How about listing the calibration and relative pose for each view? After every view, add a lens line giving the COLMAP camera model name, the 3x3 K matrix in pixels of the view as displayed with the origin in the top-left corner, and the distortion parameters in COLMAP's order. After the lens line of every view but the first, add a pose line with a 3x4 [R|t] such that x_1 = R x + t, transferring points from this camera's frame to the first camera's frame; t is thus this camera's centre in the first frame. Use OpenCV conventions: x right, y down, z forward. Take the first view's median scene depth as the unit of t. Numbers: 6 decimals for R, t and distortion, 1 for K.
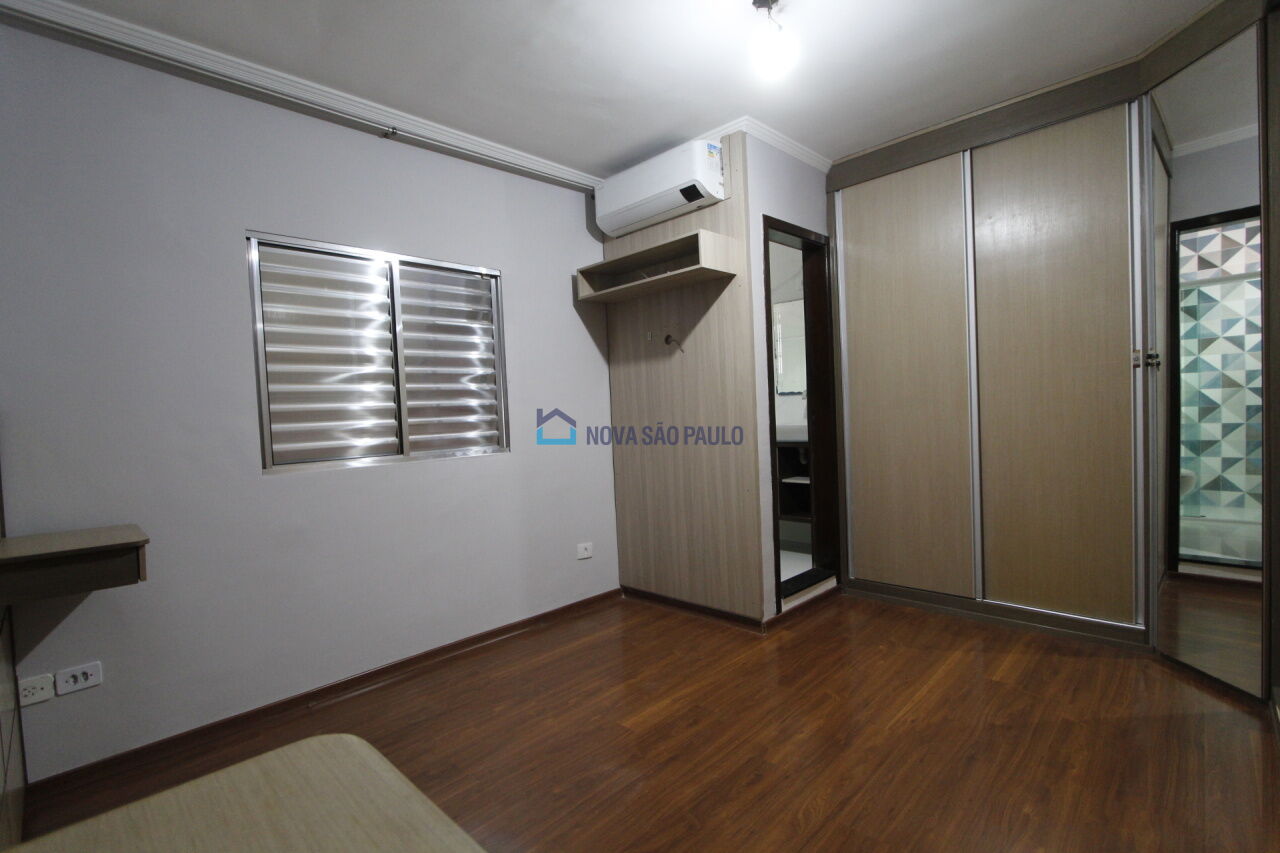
lens RADIAL K [[594.4, 0, 639.1], [0, 594.4, 430.1], [0, 0, 1]] dist [-0.014747, 0.001076]
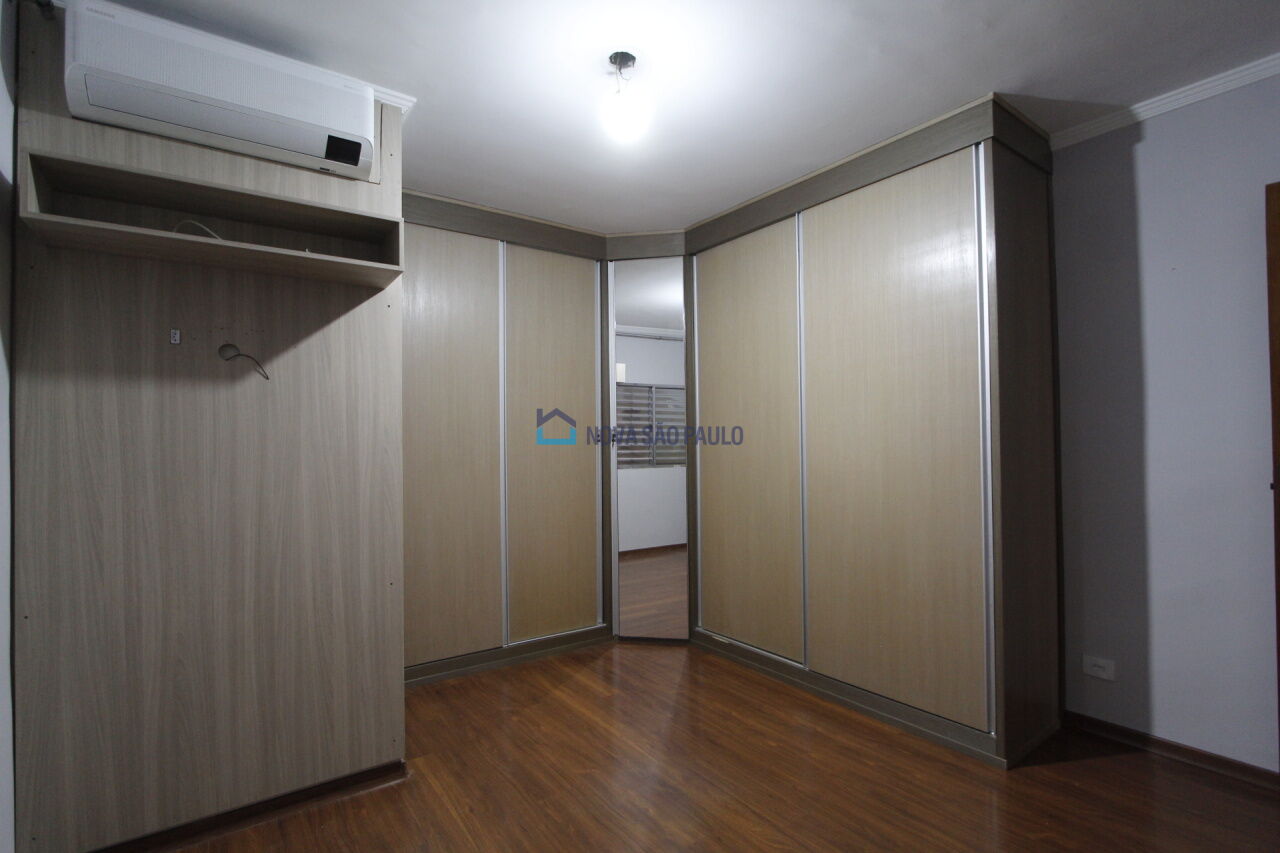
lens RADIAL K [[594.4, 0, 638.0], [0, 594.4, 431.6], [0, 0, 1]] dist [-0.014747, 0.001076]
pose [[0.169677, 0.060625, 0.983633, -0.483527], [0.033619, 0.997169, -0.067258, -0.025067], [-0.984926, 0.044481, 0.167159, 0.561626]]
